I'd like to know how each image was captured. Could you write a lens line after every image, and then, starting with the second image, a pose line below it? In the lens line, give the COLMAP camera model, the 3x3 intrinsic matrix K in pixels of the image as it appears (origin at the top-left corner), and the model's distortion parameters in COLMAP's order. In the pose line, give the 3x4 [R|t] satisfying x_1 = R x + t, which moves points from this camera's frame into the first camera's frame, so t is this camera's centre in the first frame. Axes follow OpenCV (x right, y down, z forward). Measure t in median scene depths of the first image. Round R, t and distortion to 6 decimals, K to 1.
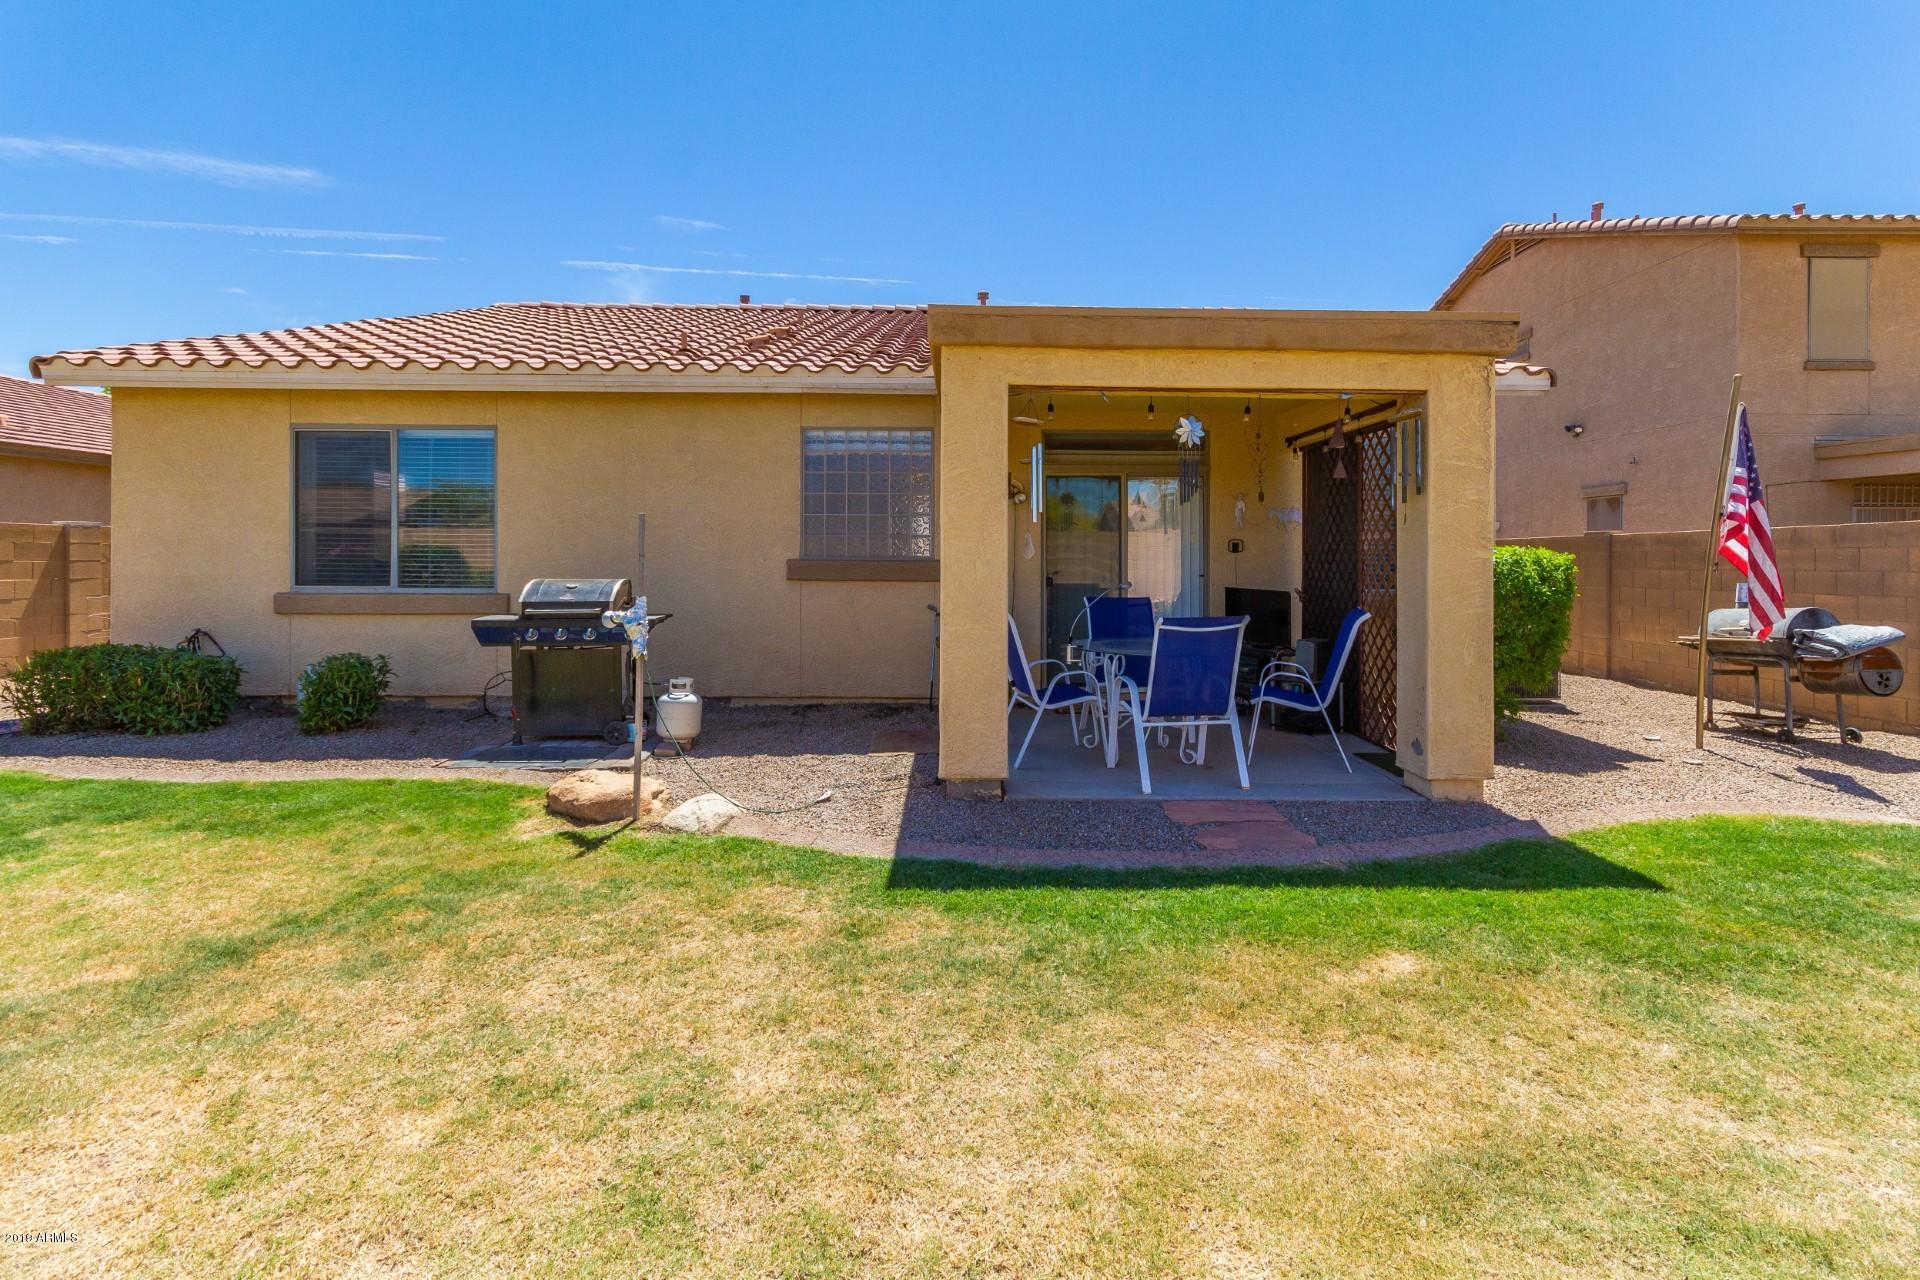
lens RADIAL K [[982.6, 0, 952.6], [0, 982.6, 630.2], [0, 0, 1]] dist [0.003912, -0.003034]
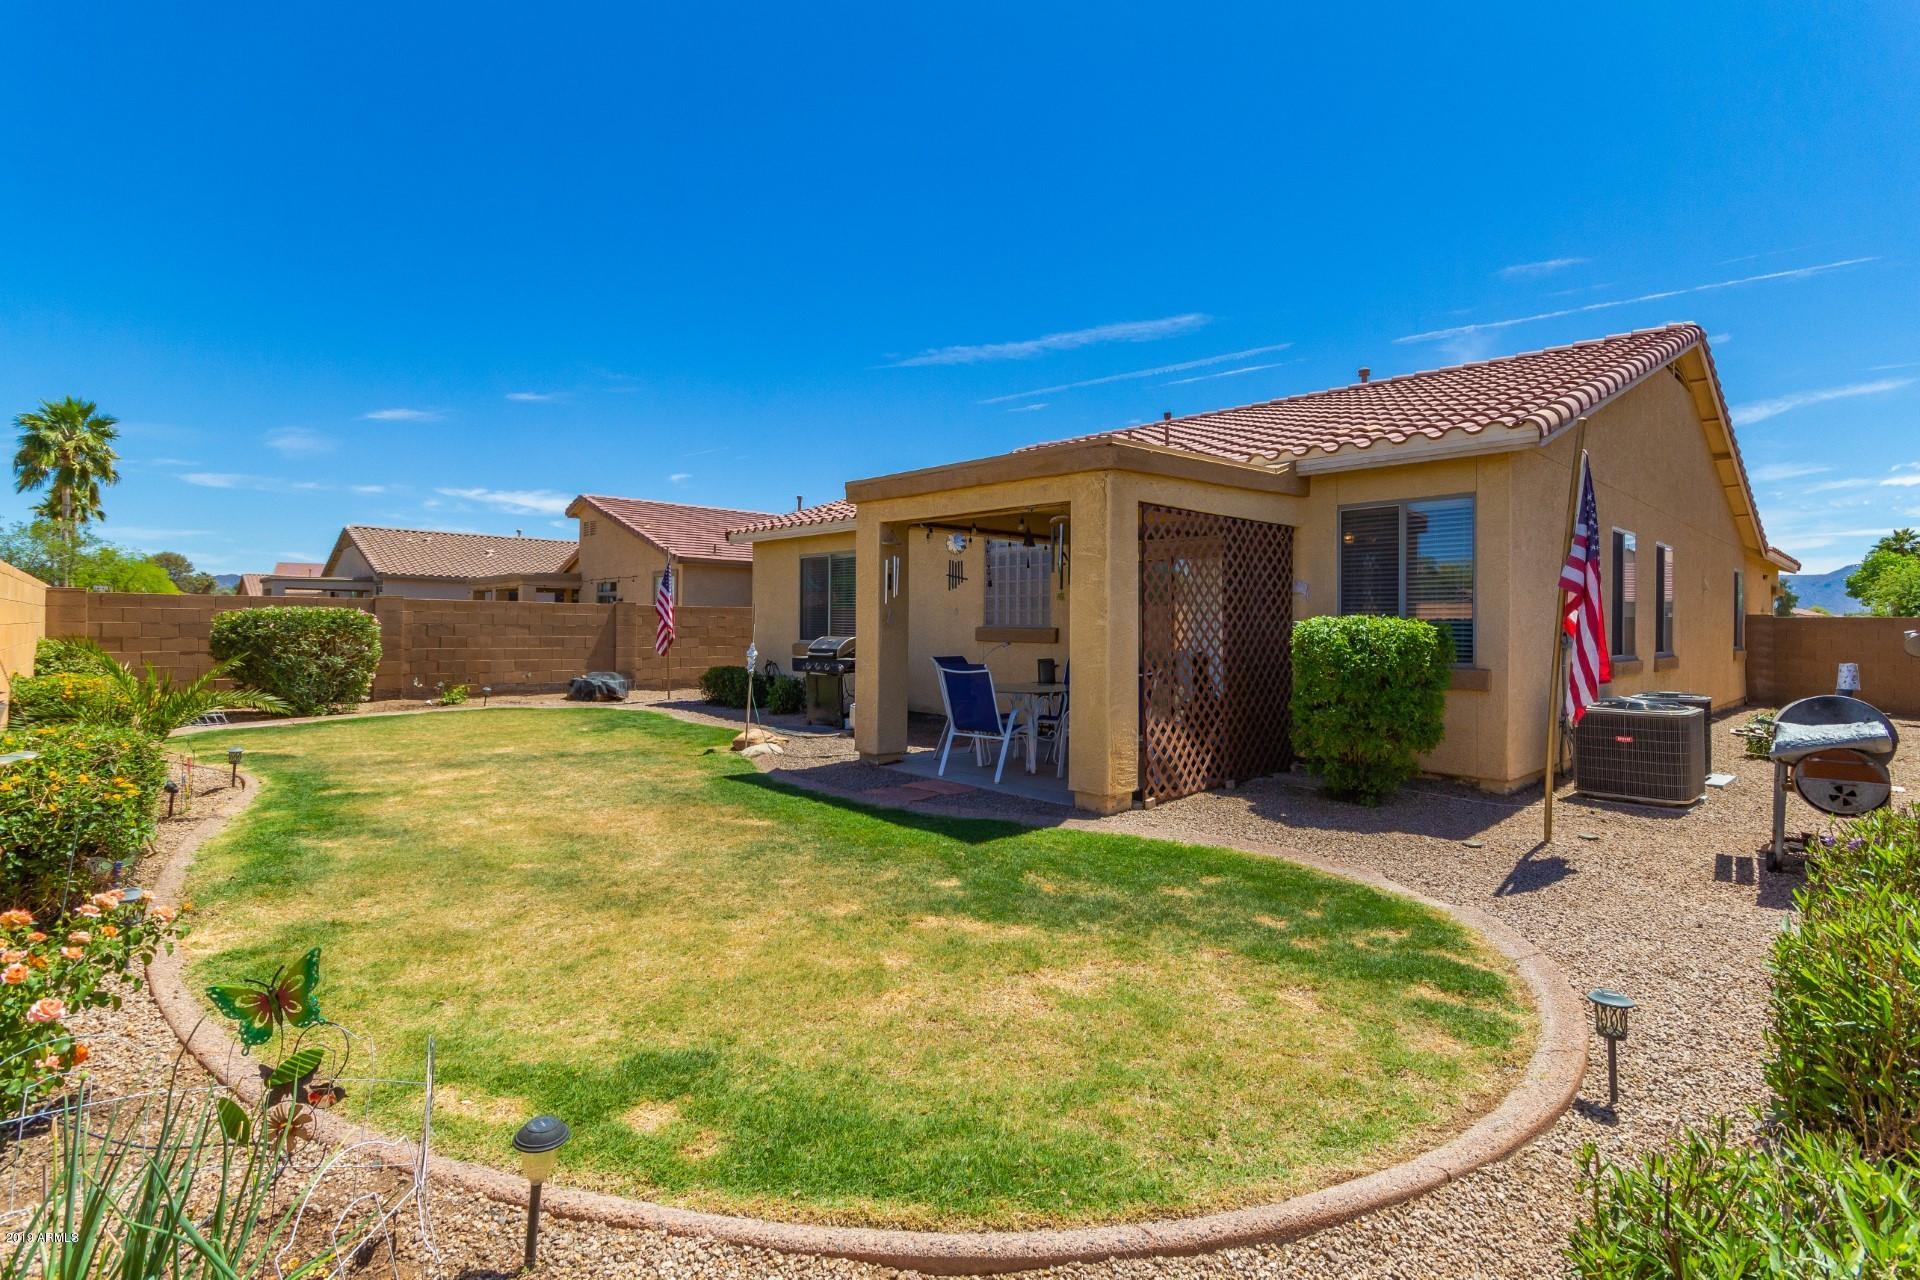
lens RADIAL K [[982.6, 0, 952.6], [0, 982.6, 630.2], [0, 0, 1]] dist [0.003912, -0.003034]
pose [[0.638140, 0.003738, -0.769911, 0.171517], [-0.056498, 0.997520, -0.041985, -0.000626], [0.767844, 0.070291, 0.636768, 0.005496]]
